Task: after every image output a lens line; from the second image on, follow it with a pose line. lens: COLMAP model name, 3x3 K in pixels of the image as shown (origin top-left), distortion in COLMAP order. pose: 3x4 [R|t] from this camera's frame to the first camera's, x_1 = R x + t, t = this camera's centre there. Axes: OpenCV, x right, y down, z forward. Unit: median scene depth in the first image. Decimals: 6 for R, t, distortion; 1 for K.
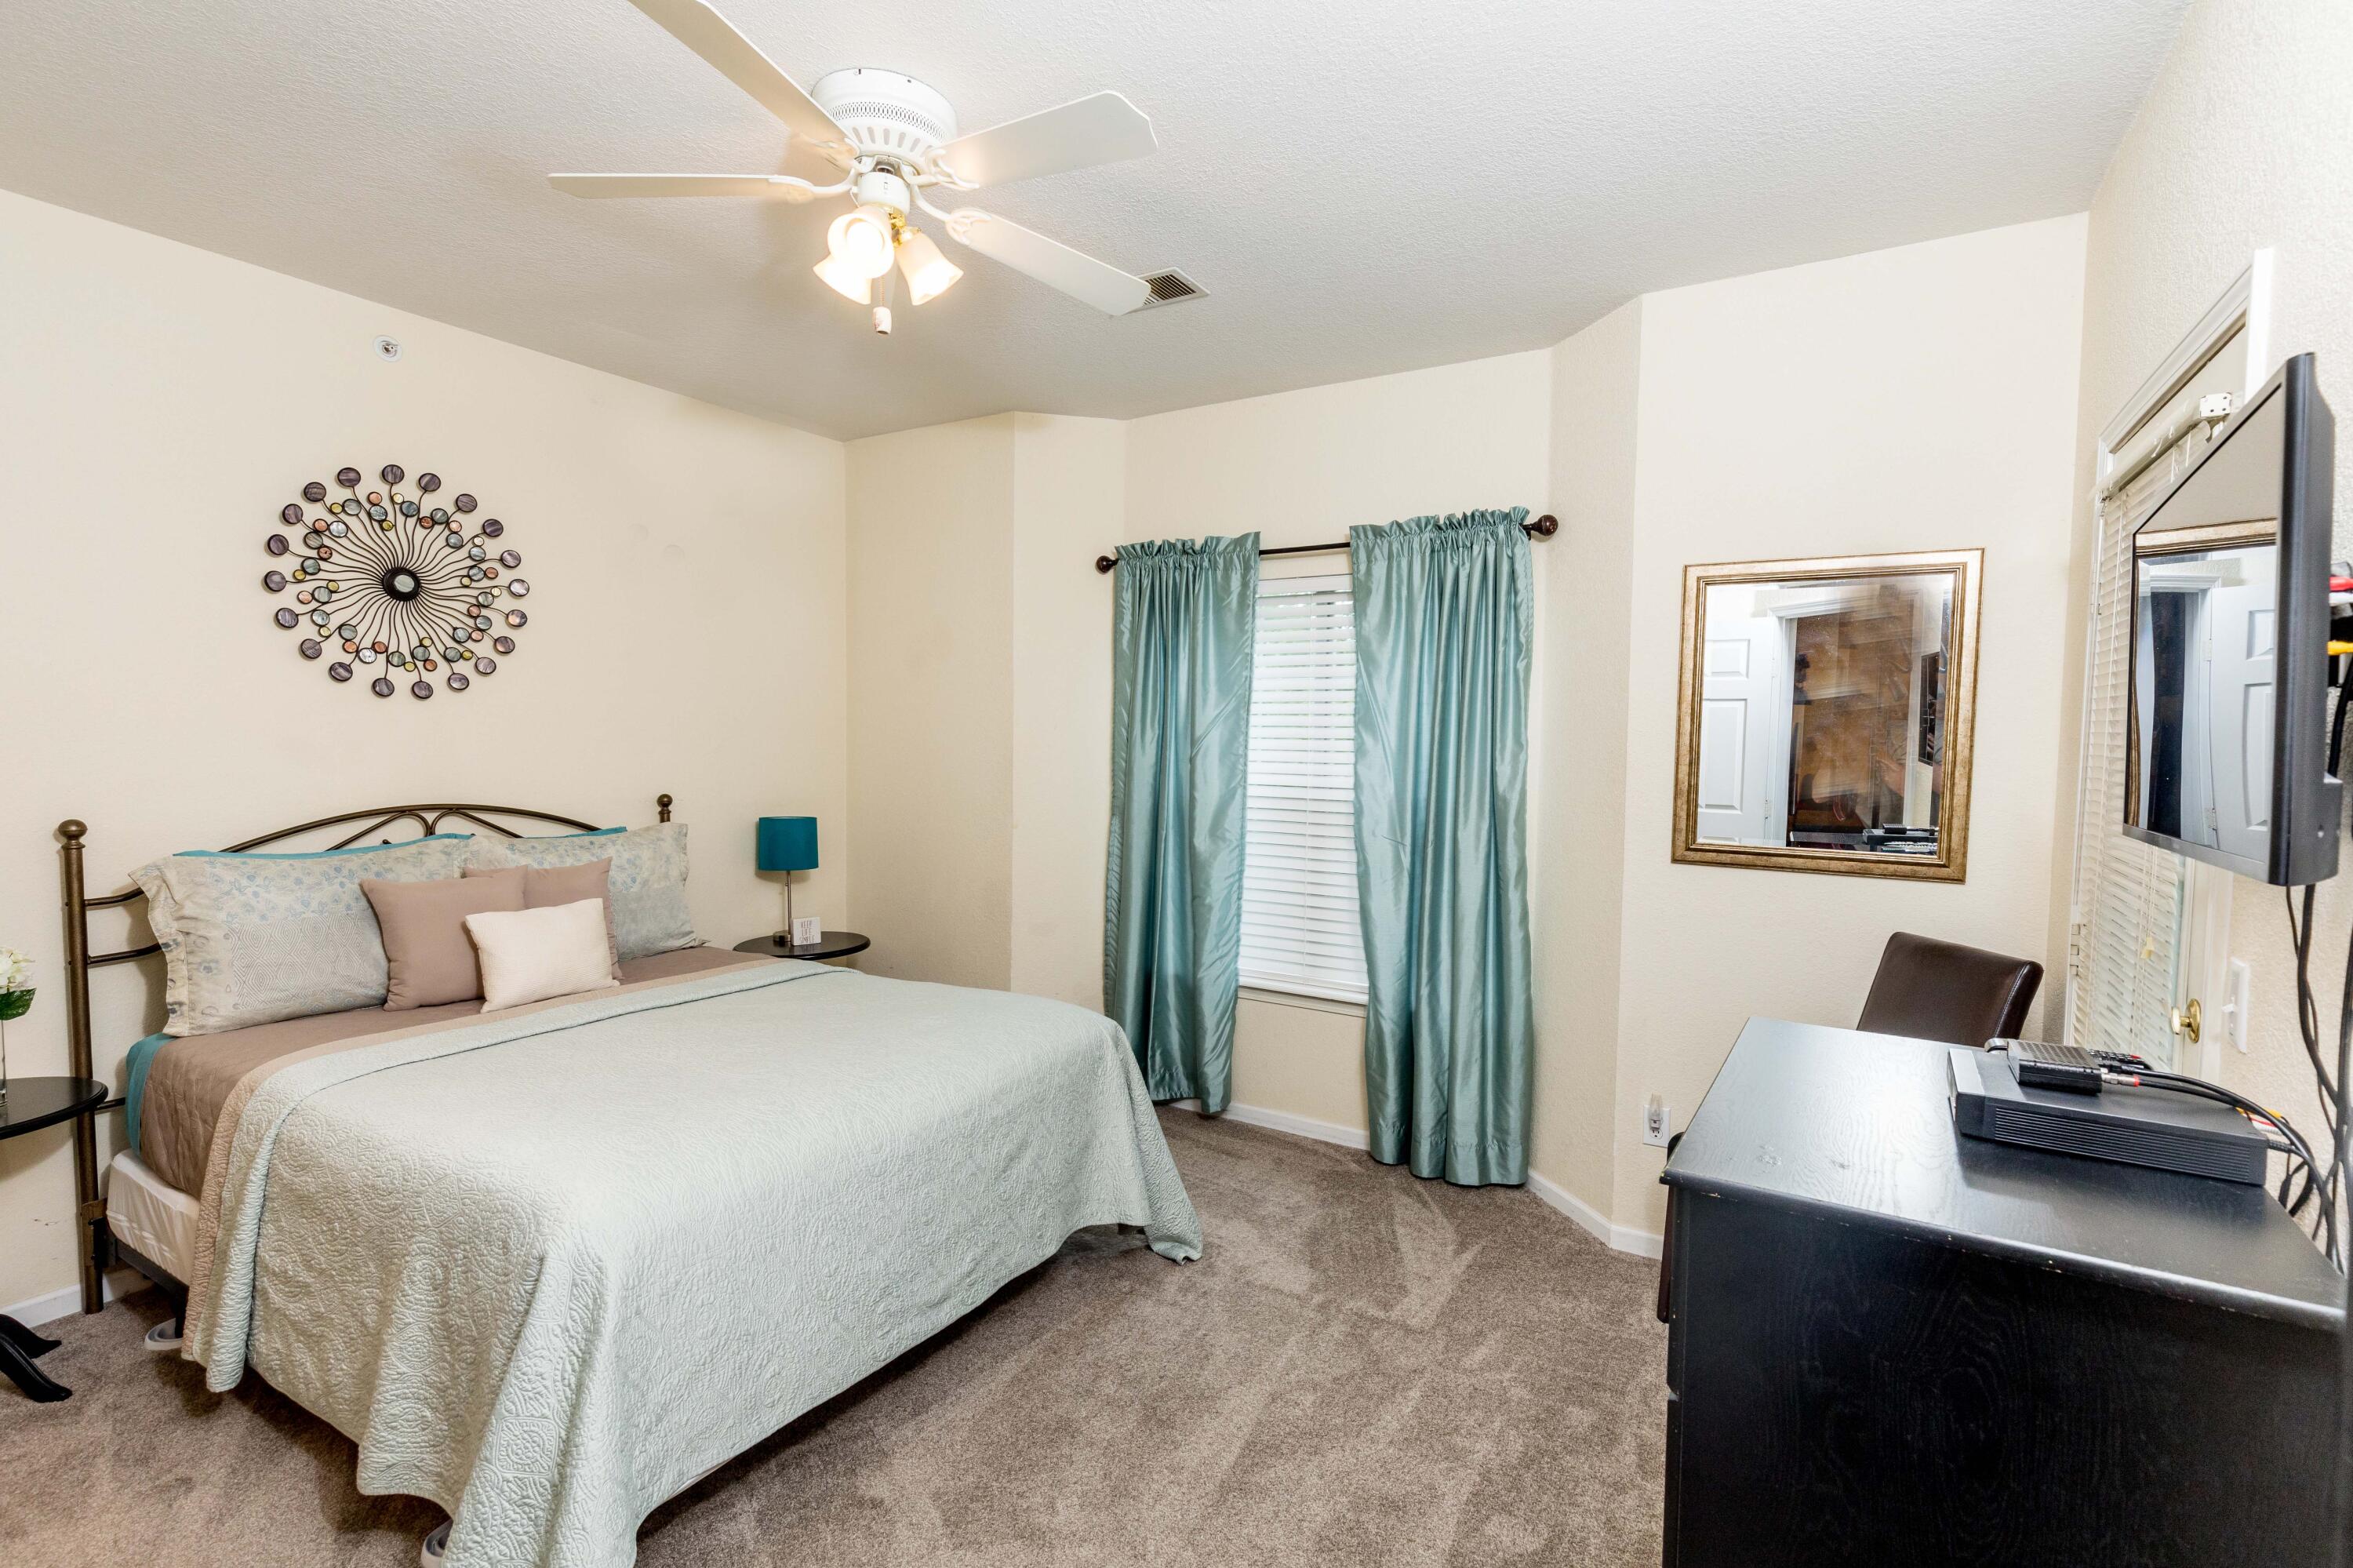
lens RADIAL K [[1052.7, 0, 1204.2], [0, 1052.7, 782.8], [0, 0, 1]] dist [0.003135, -0.004602]
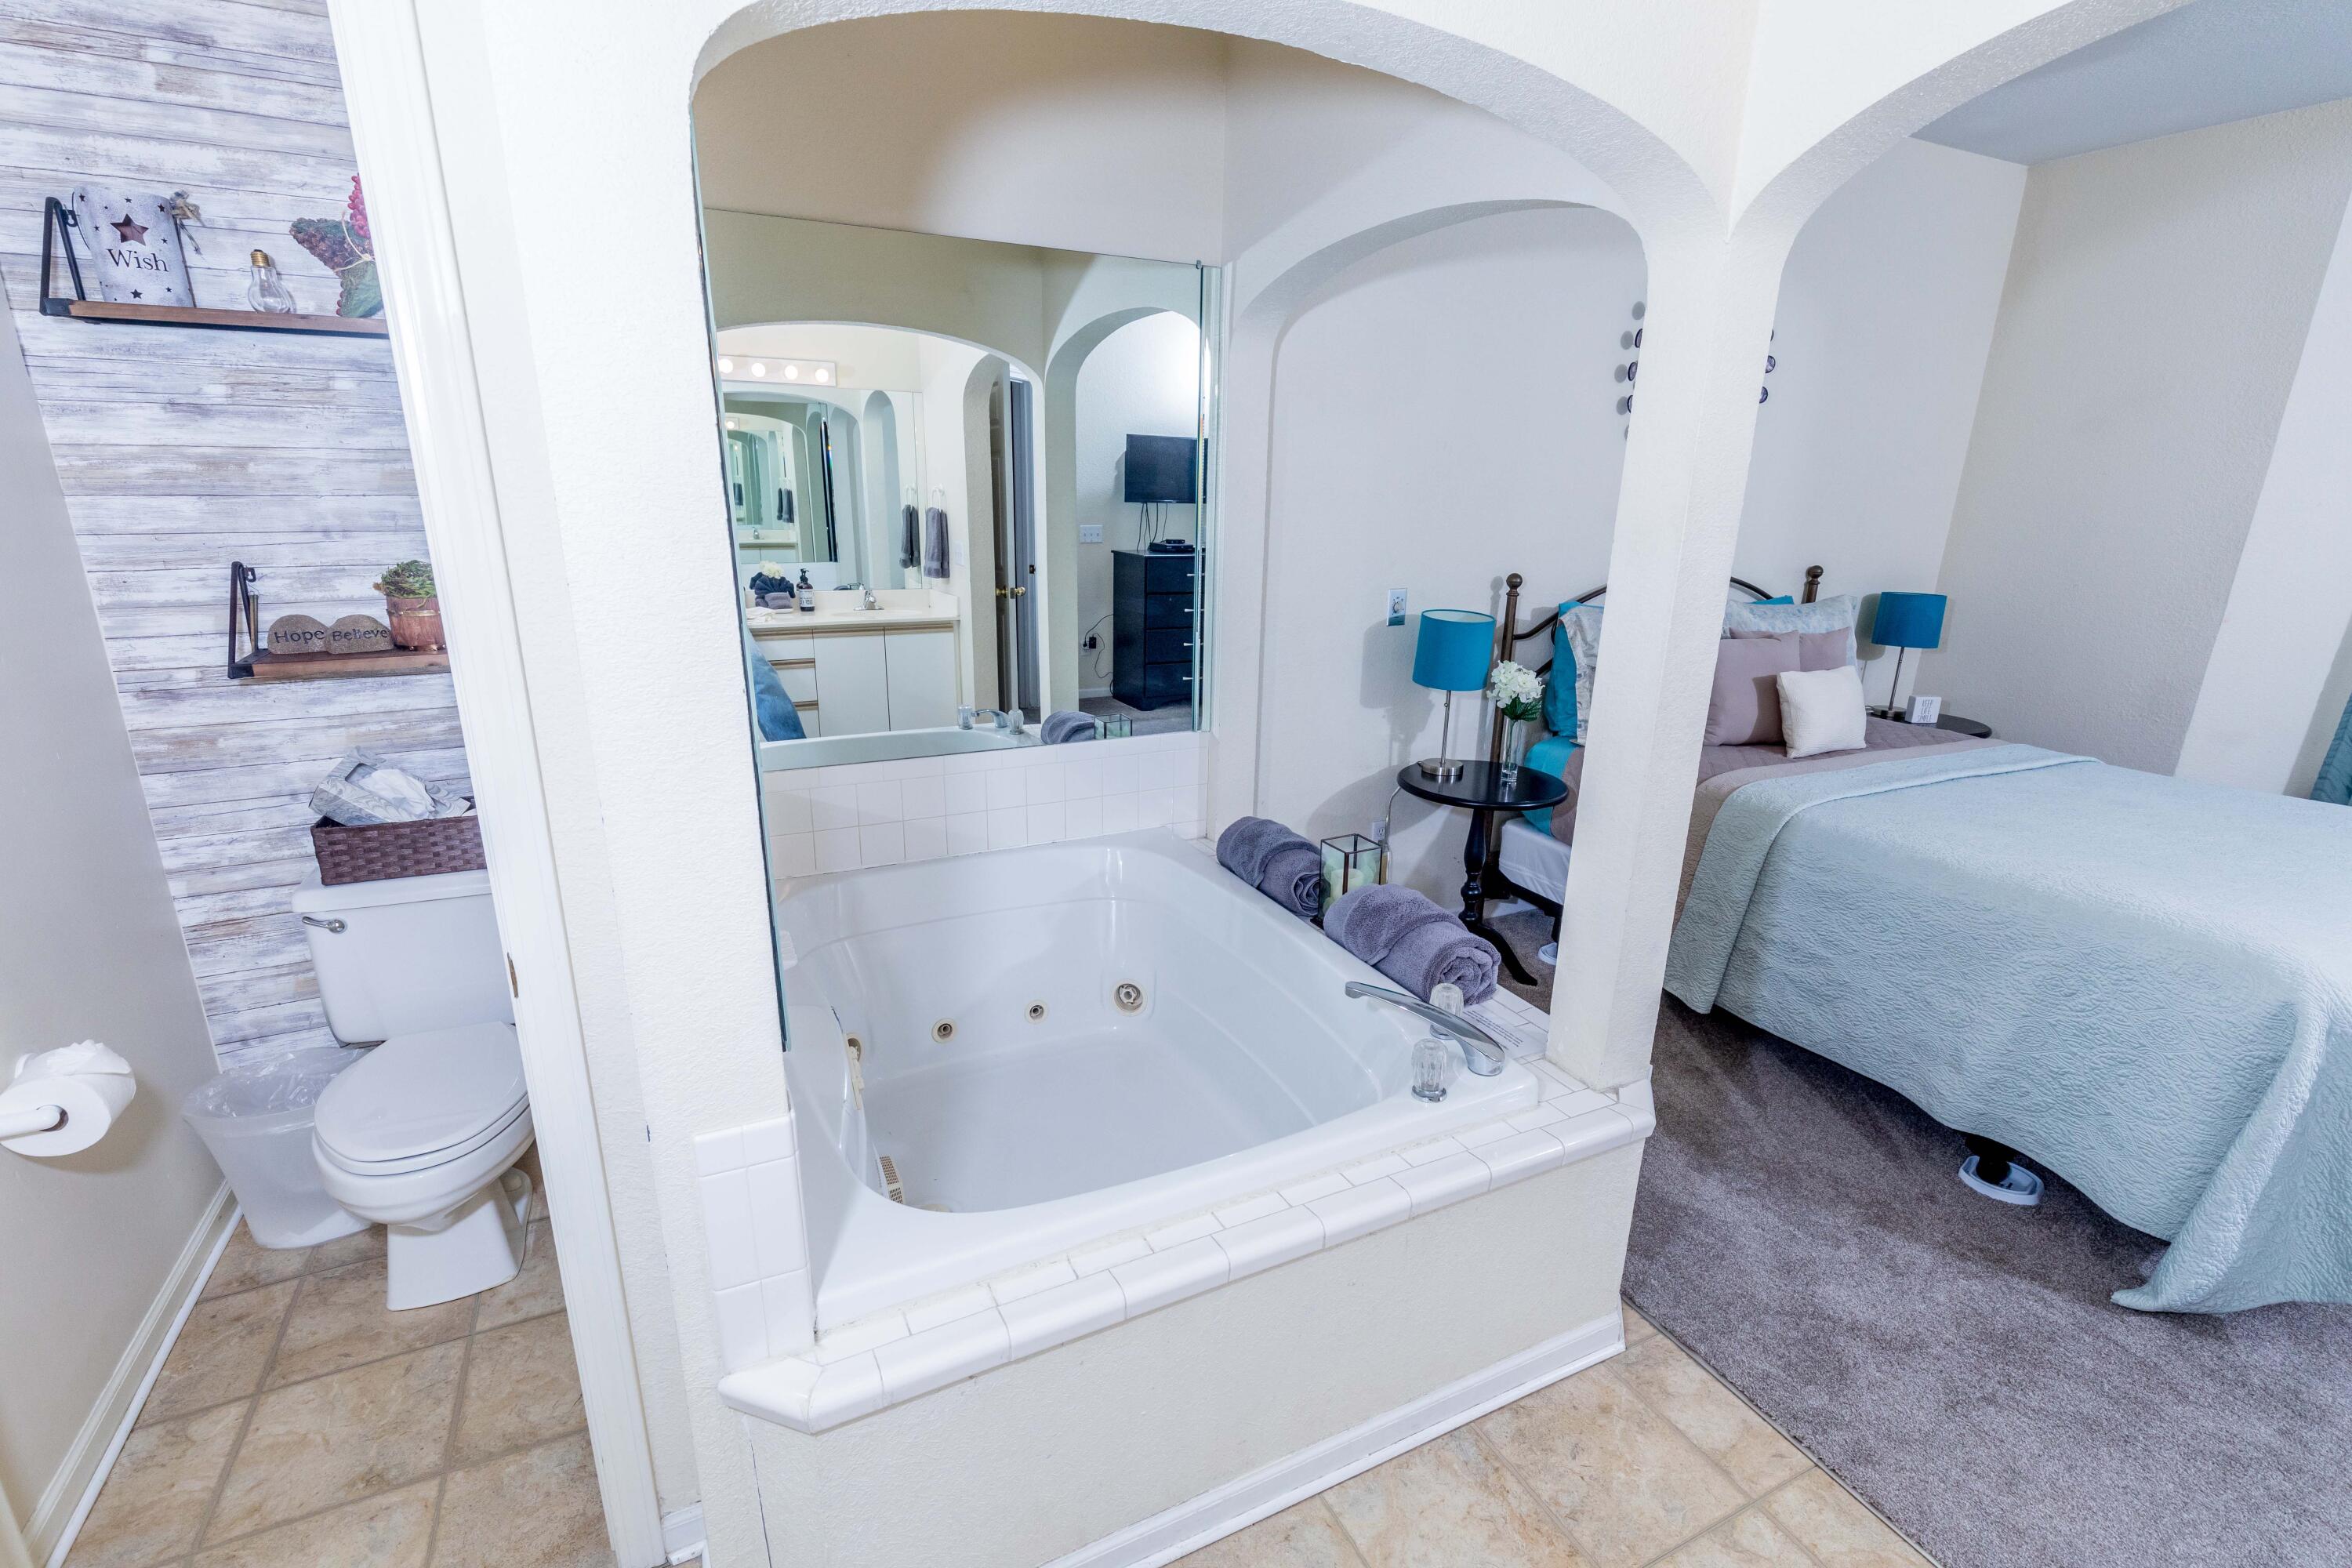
lens RADIAL K [[1042.8, 0, 1187.6], [0, 1042.8, 784.2], [0, 0, 1]] dist [0.001959, -0.000372]
pose [[0.839802, 0.157403, -0.519574, -0.566941], [-0.033904, 0.970384, 0.239176, -0.006154], [0.541833, -0.183245, 0.820267, -0.280540]]
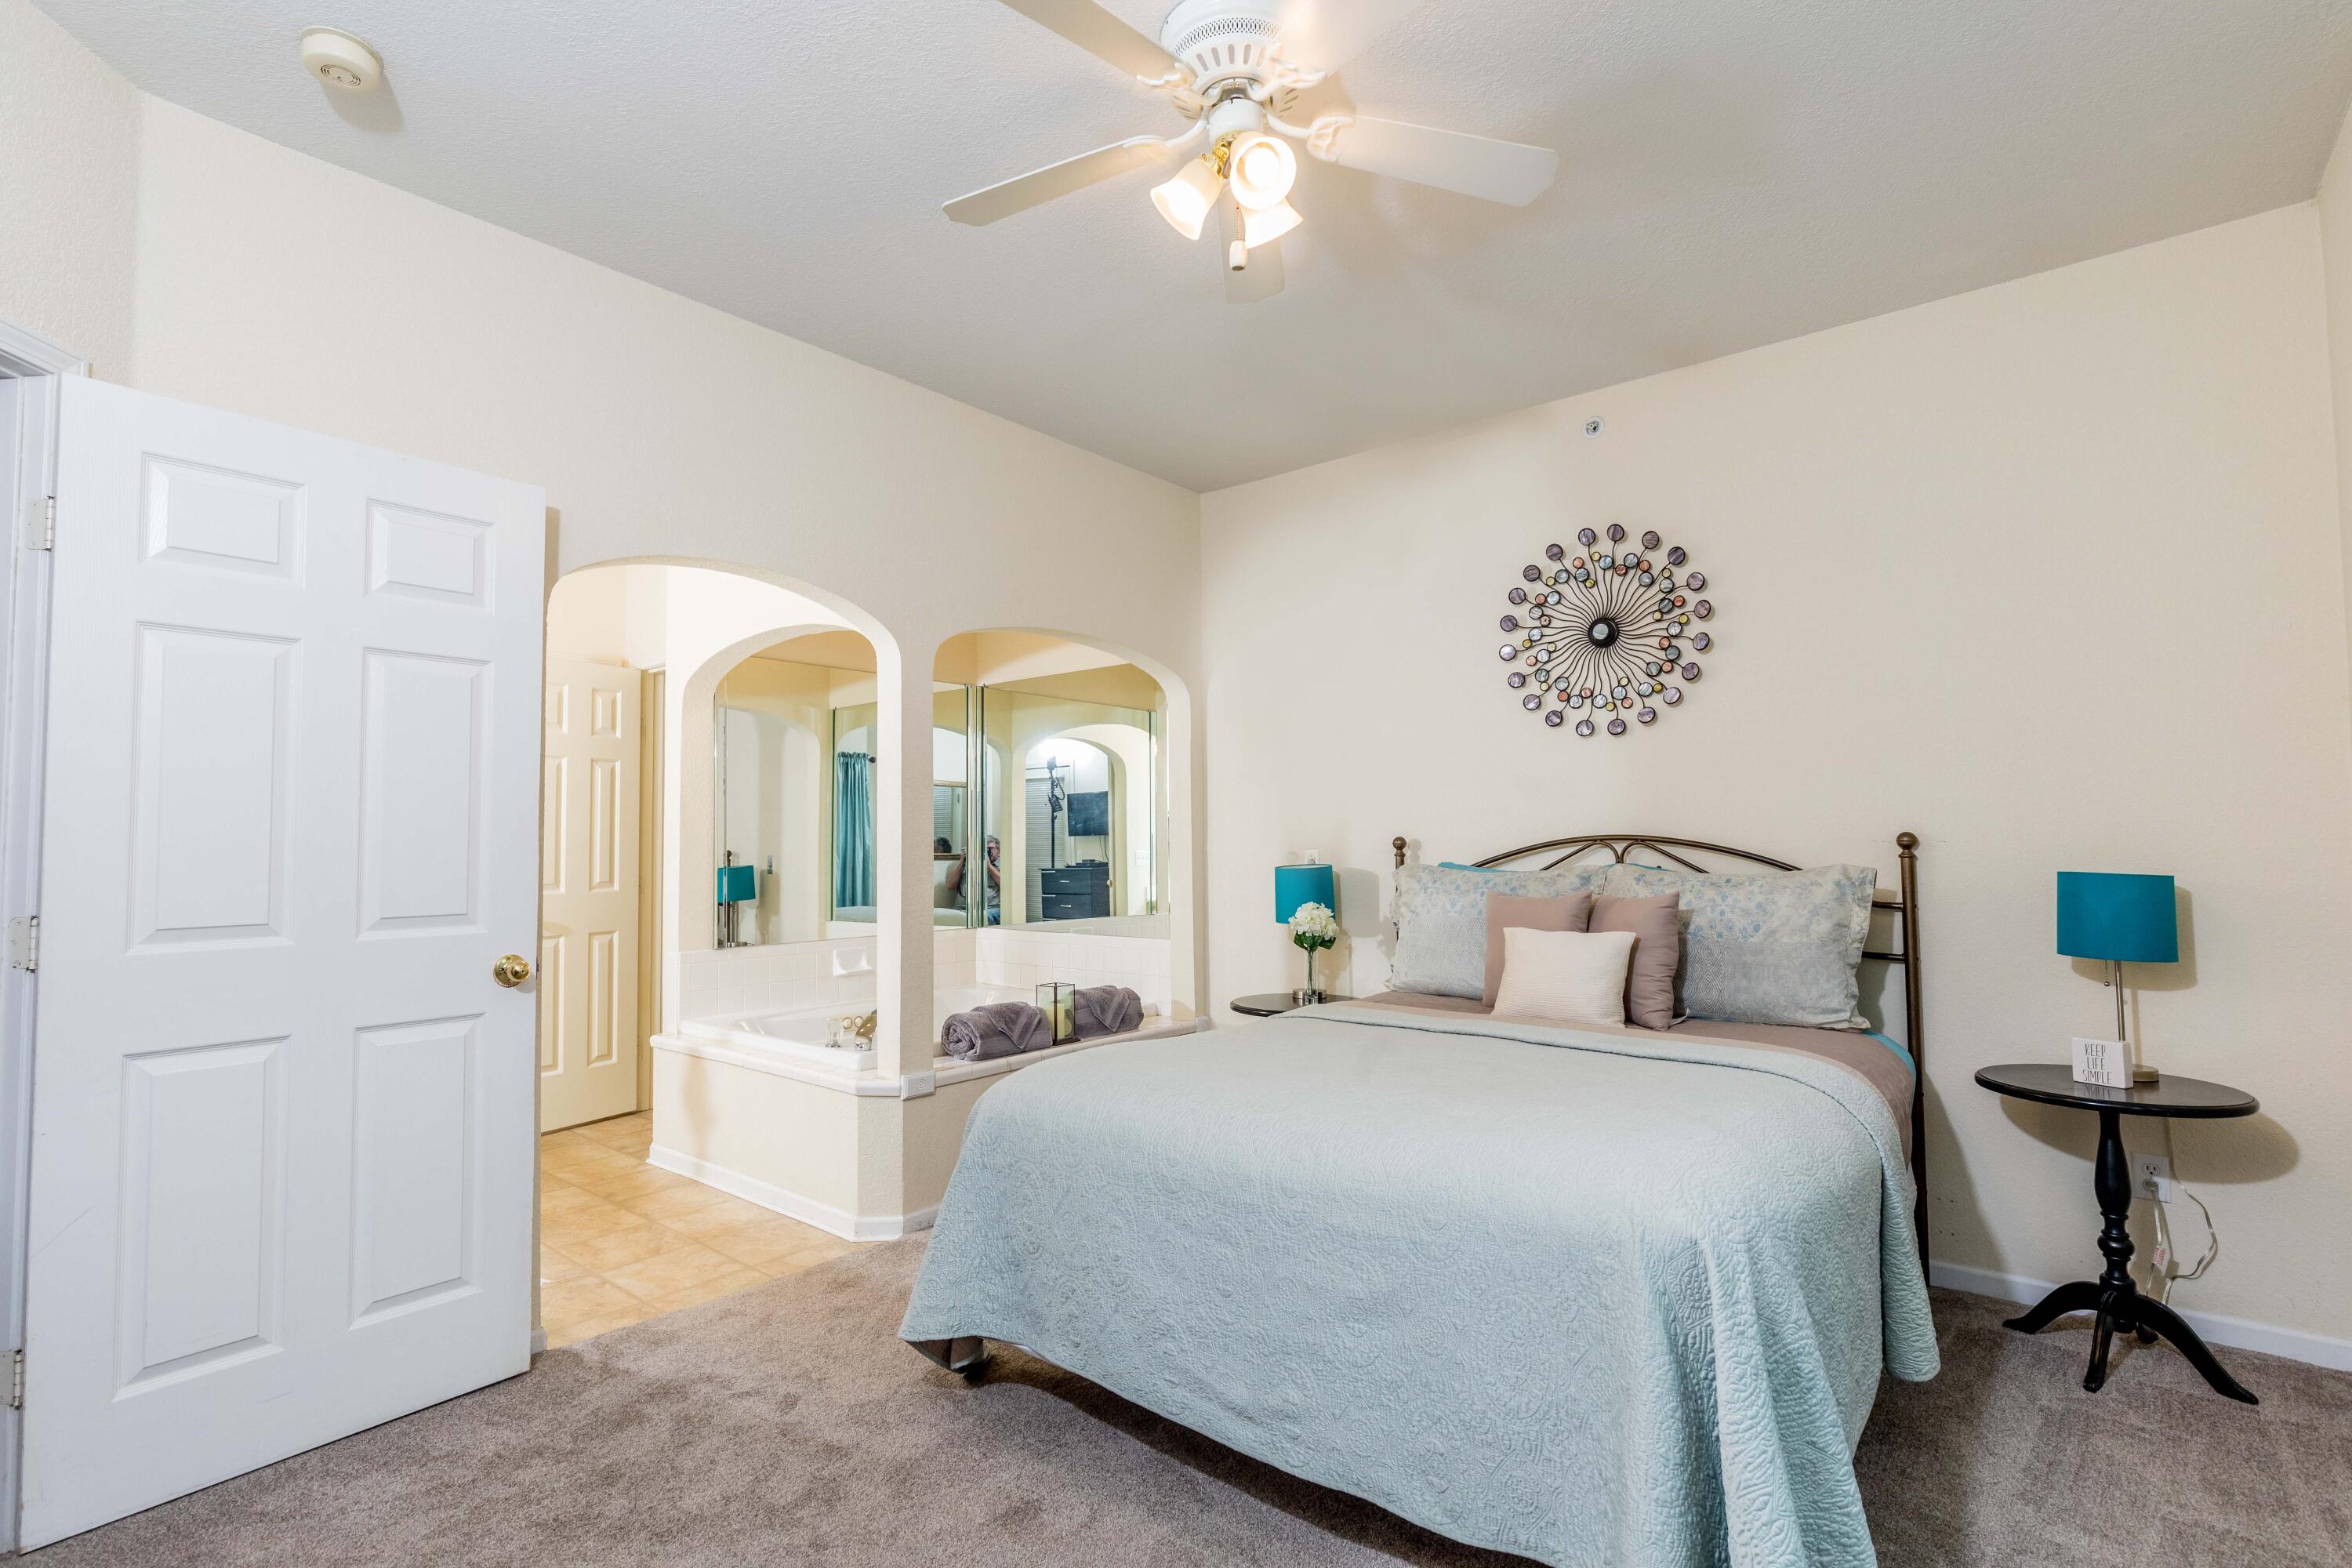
lens RADIAL K [[1094.2, 0, 1176.0], [0, 1094.2, 784.0], [0, 0, 1]] dist [0.000534, 0.000013]
pose [[-0.143115, -0.064719, -0.987588, 0.409721], [-0.037232, 0.997505, -0.059974, 0.052189], [0.989005, 0.028187, -0.145168, 0.731880]]
